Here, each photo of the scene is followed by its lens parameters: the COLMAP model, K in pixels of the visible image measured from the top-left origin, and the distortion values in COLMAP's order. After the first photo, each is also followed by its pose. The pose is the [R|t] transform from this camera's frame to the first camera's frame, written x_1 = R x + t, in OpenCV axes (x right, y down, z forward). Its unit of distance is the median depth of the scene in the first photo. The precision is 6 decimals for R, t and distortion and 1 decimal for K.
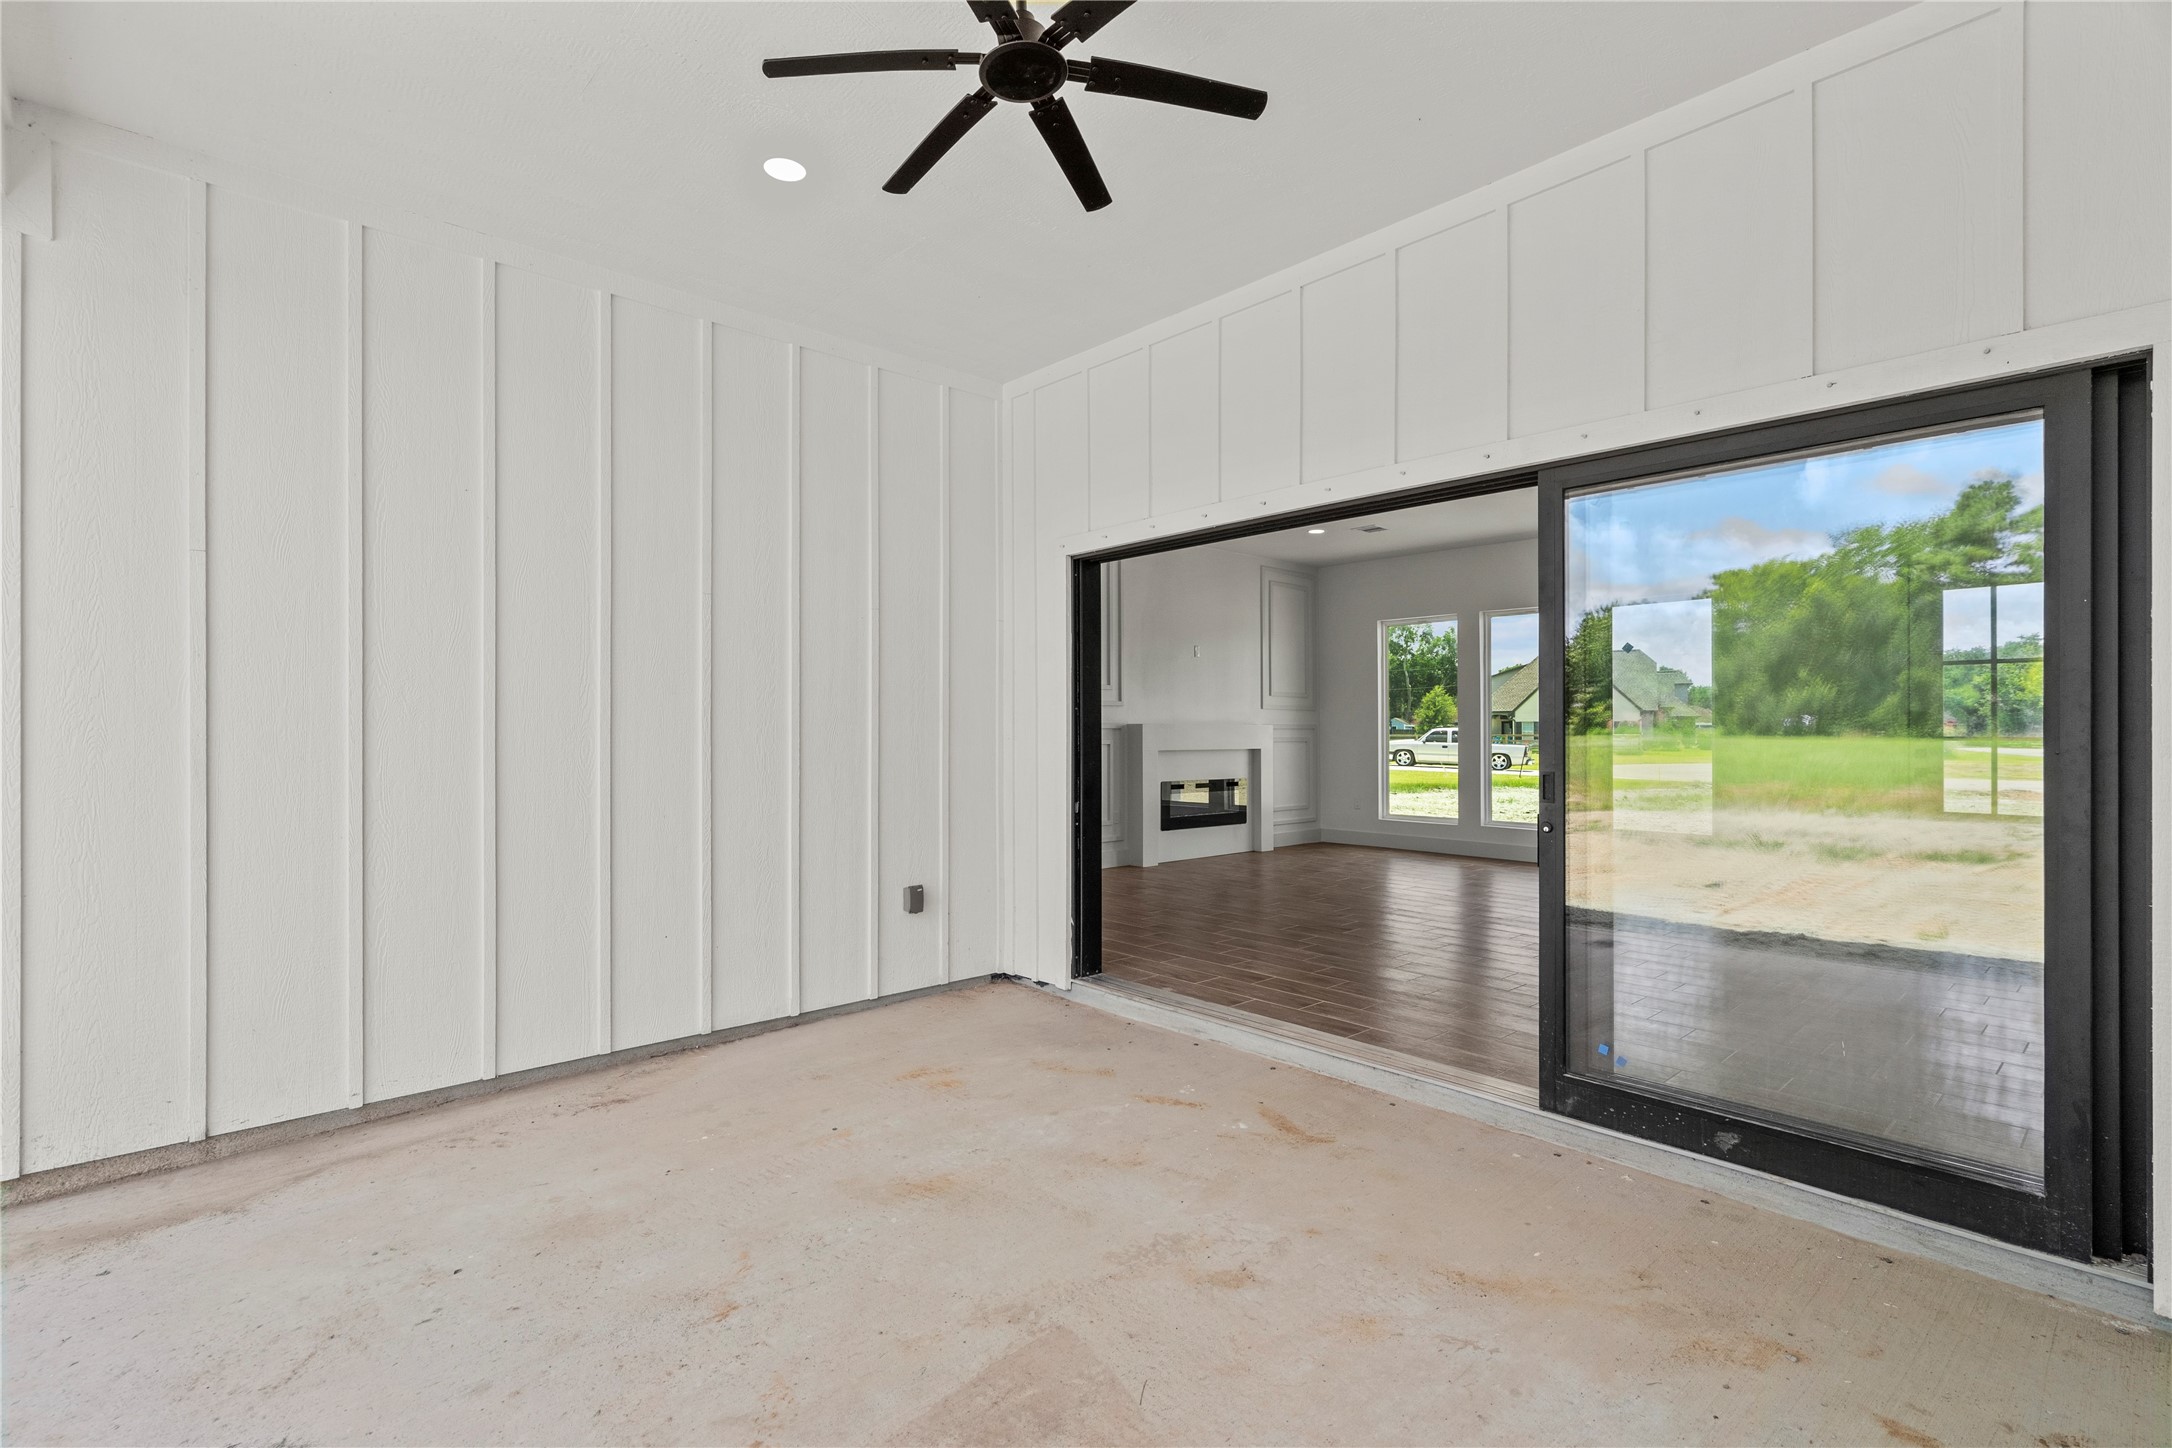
lens RADIAL K [[994.8, 0, 1067.6], [0, 994.8, 727.1], [0, 0, 1]] dist [-0.003805, 0.002454]
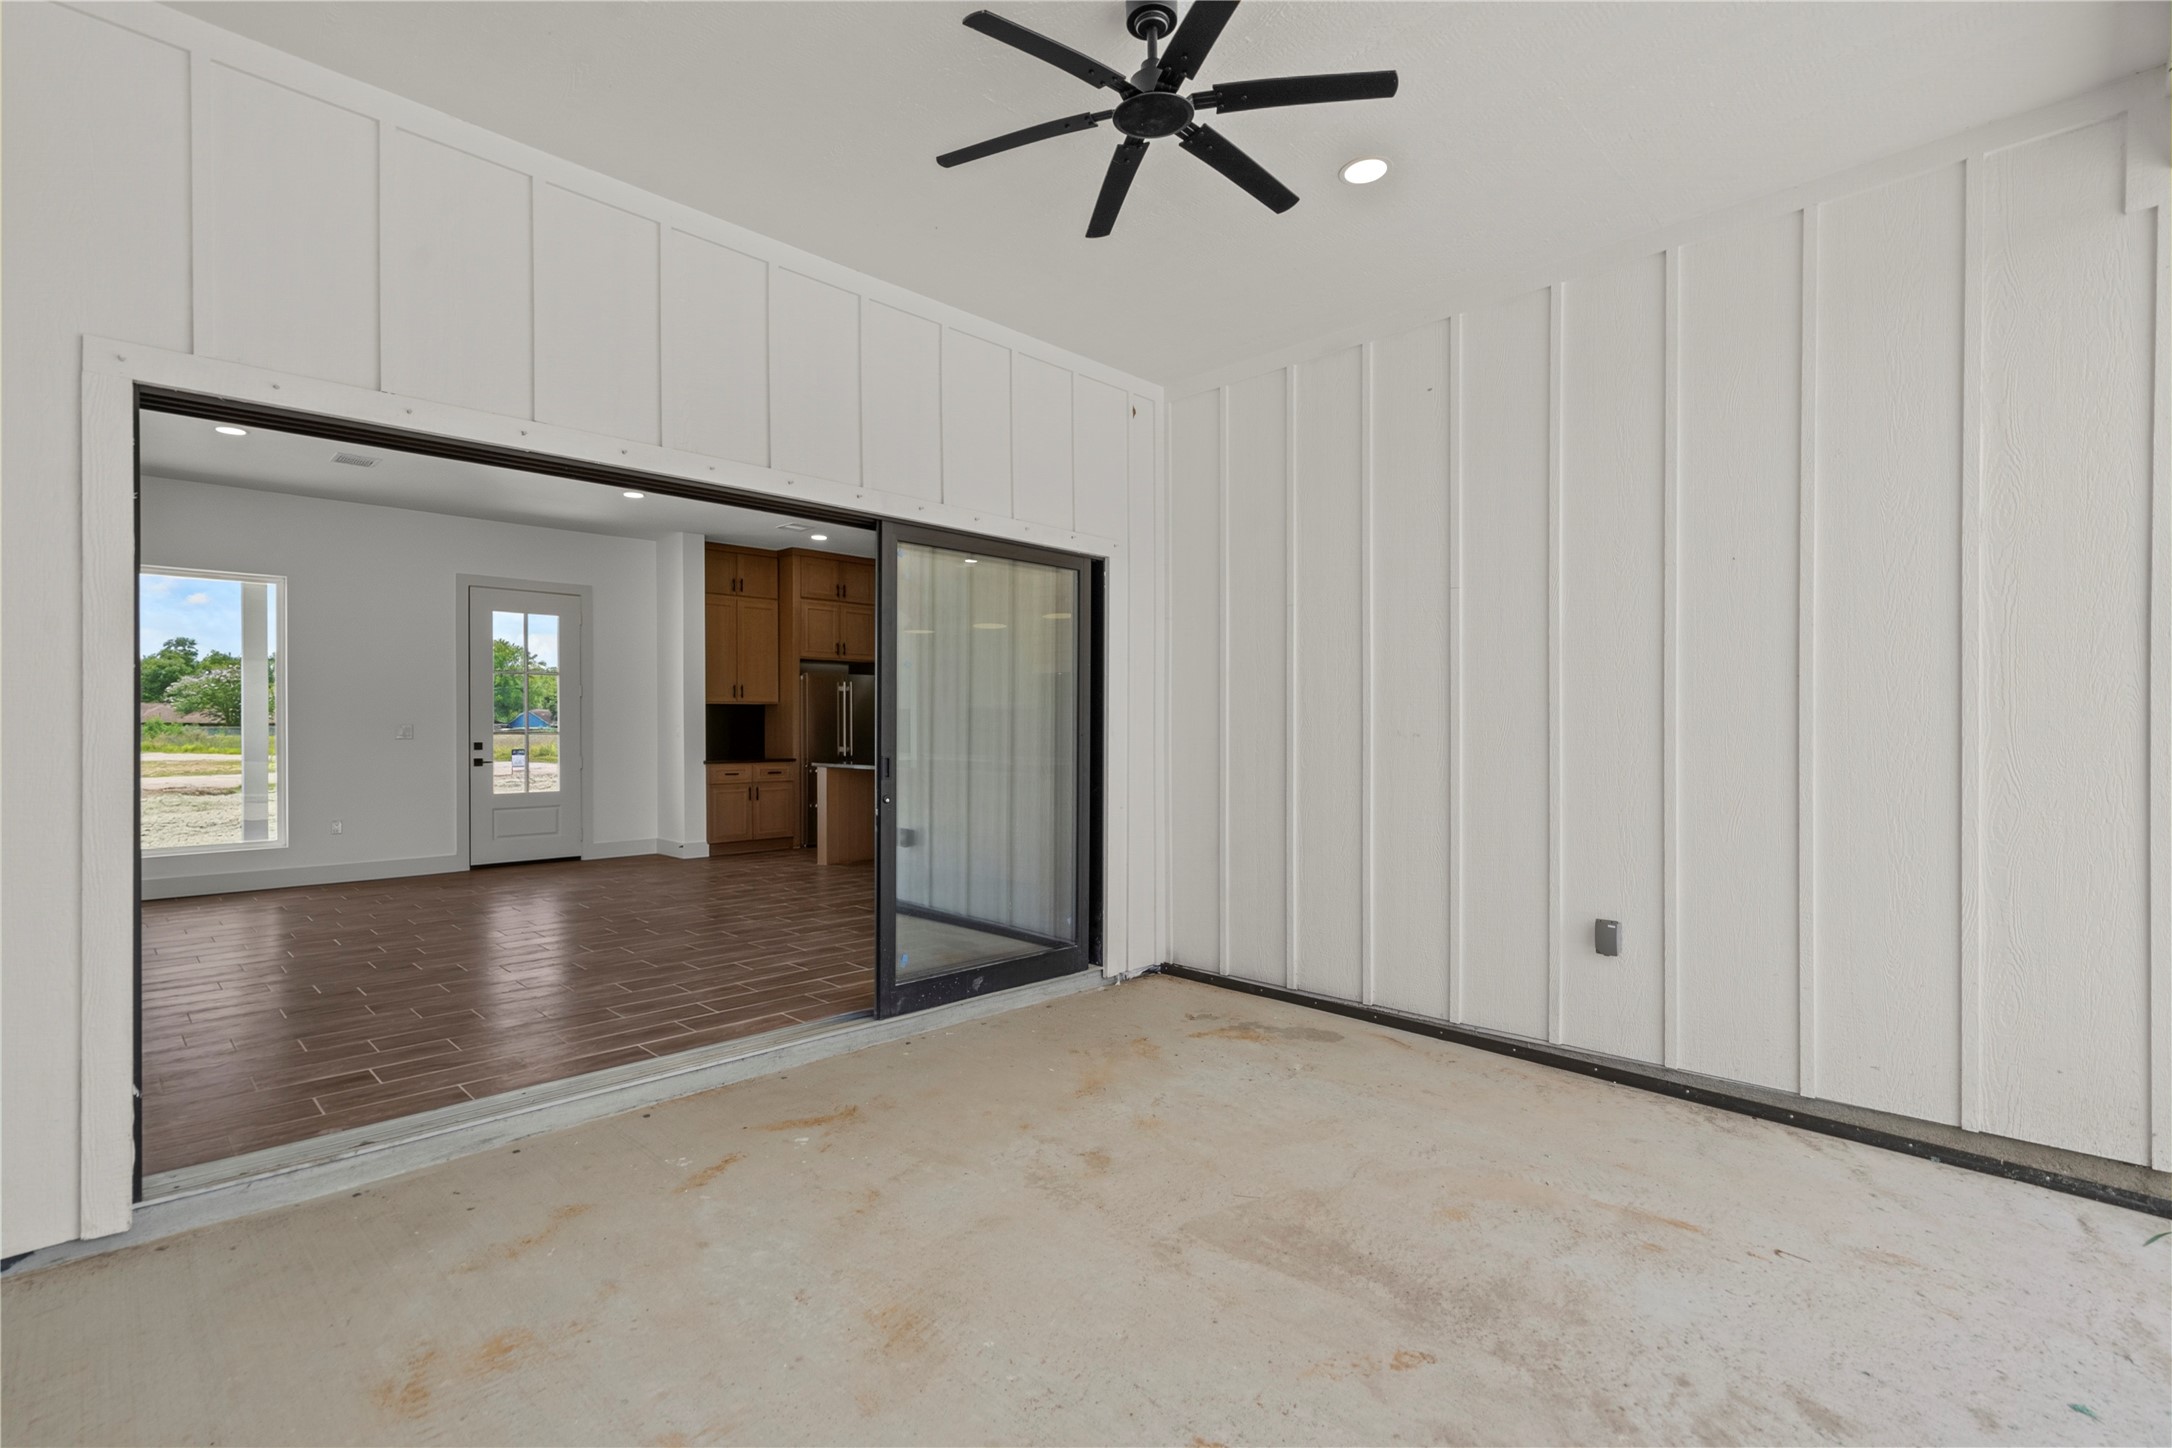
lens RADIAL K [[994.8, 0, 1068.8], [0, 994.8, 723.5], [0, 0, 1]] dist [-0.003805, 0.002454]
pose [[-0.056007, 0.005528, 0.998415, -0.758837], [-0.001899, 0.999982, -0.005643, 0.010352], [-0.998429, -0.002213, -0.055996, 0.775860]]
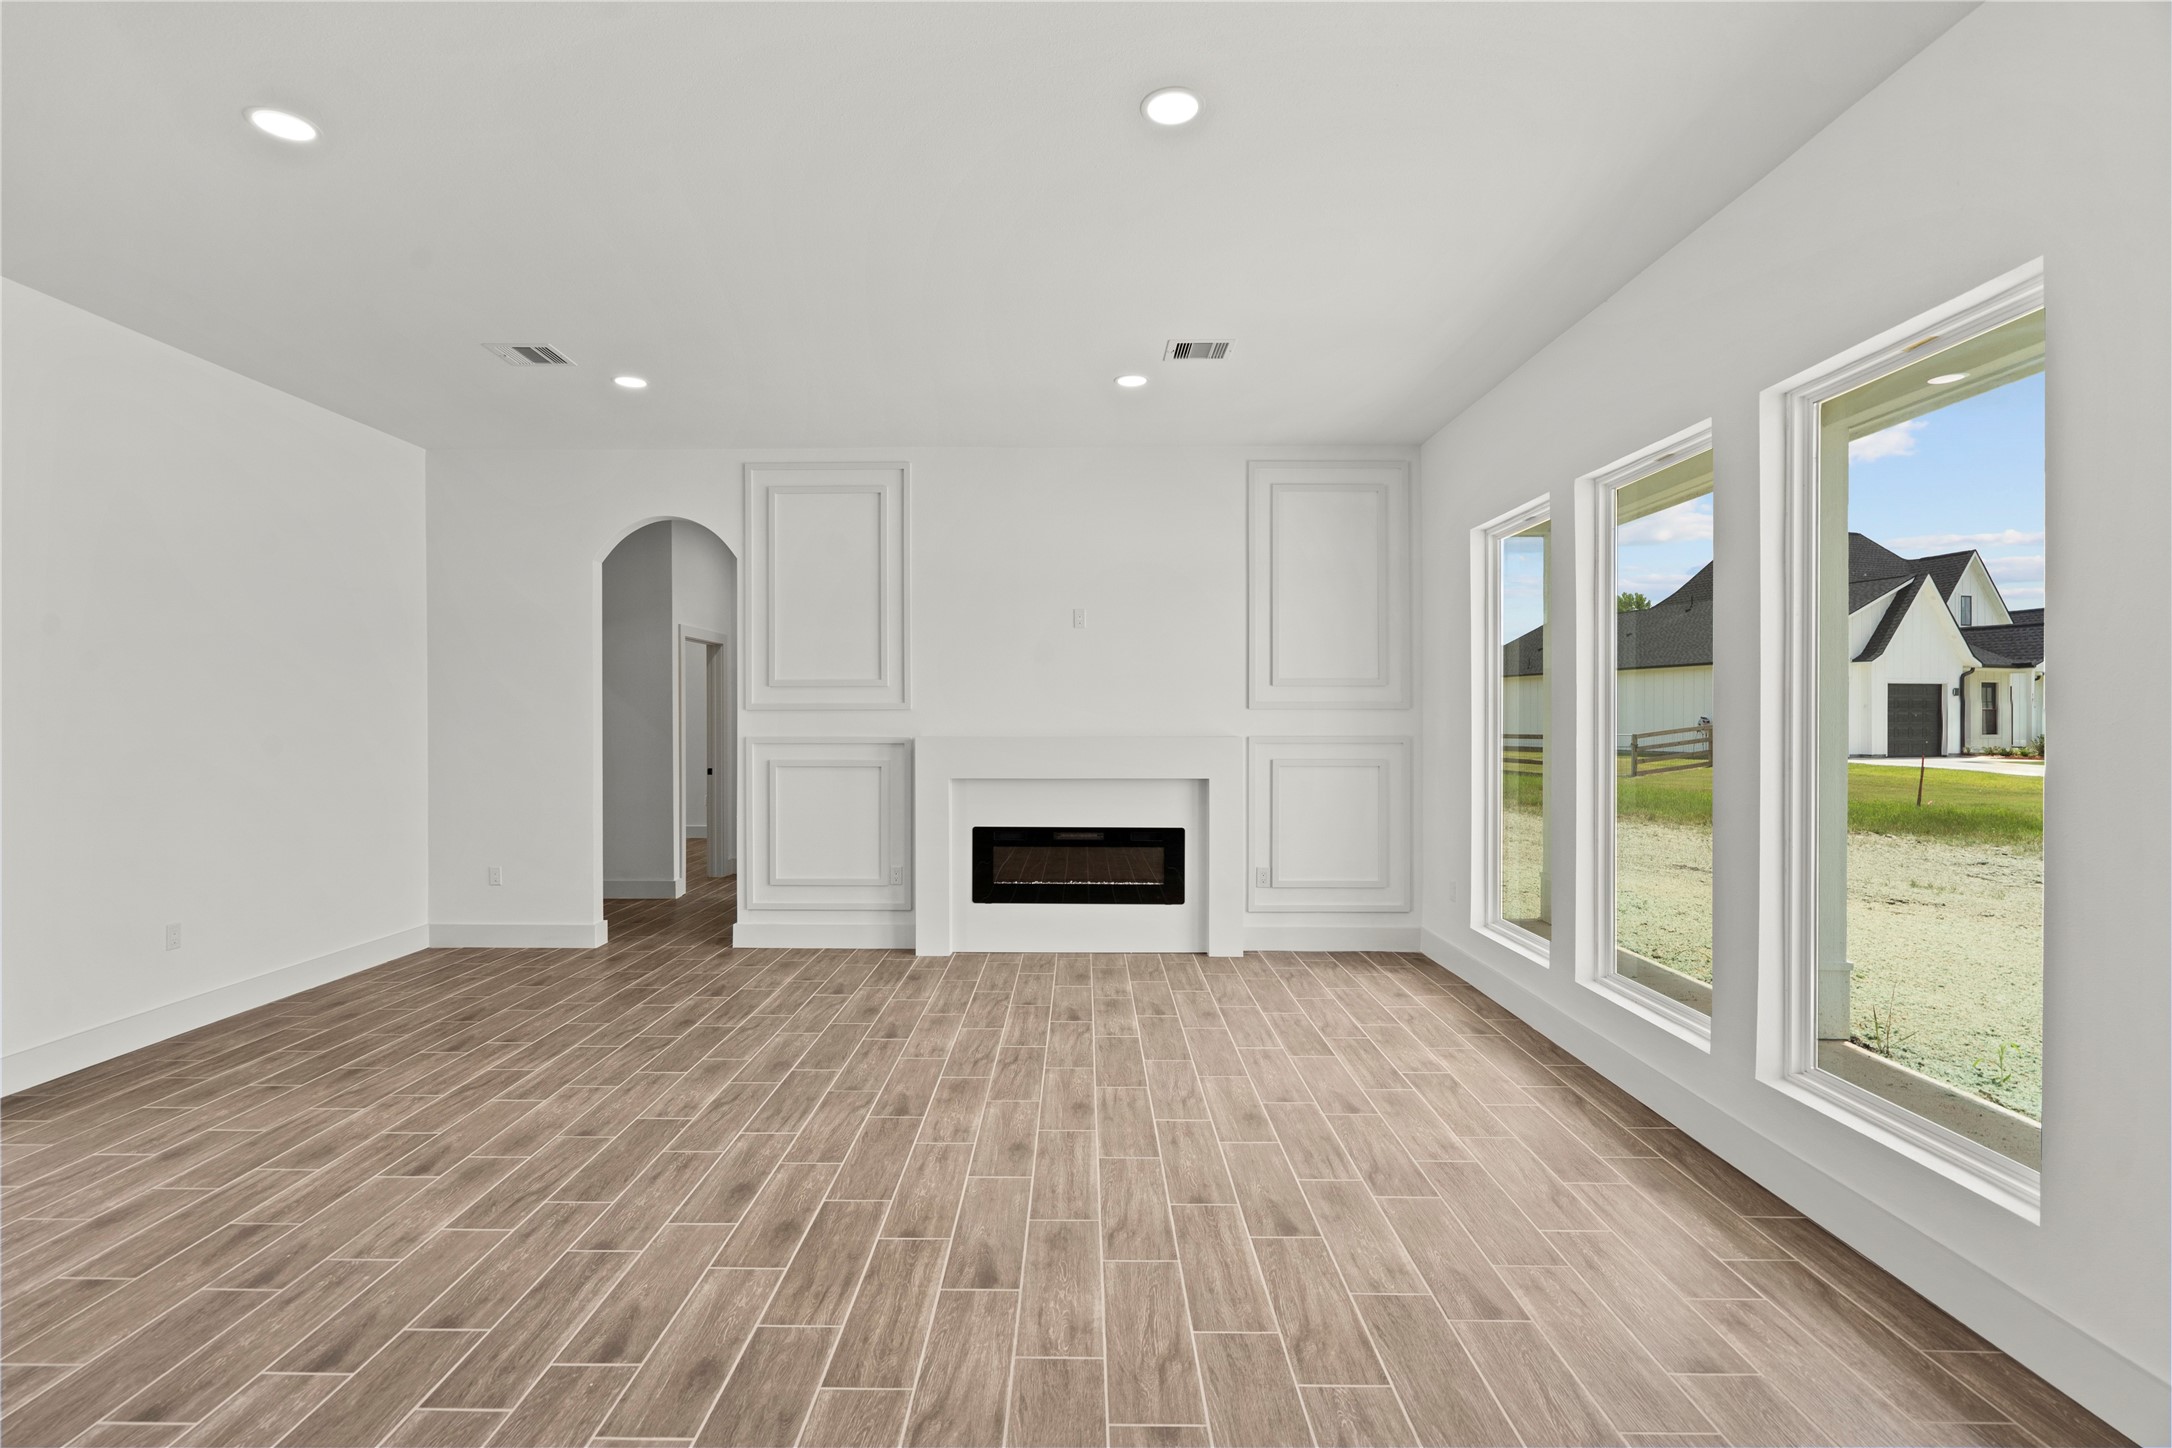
lens RADIAL K [[994.8, 0, 1069.4], [0, 994.8, 712.1], [0, 0, 1]] dist [-0.003805, 0.002454]
pose [[0.737144, -0.005807, -0.675711, 1.539197], [0.004182, 0.999983, -0.004031, -0.043093], [0.675723, 0.000146, 0.737155, 1.521114]]
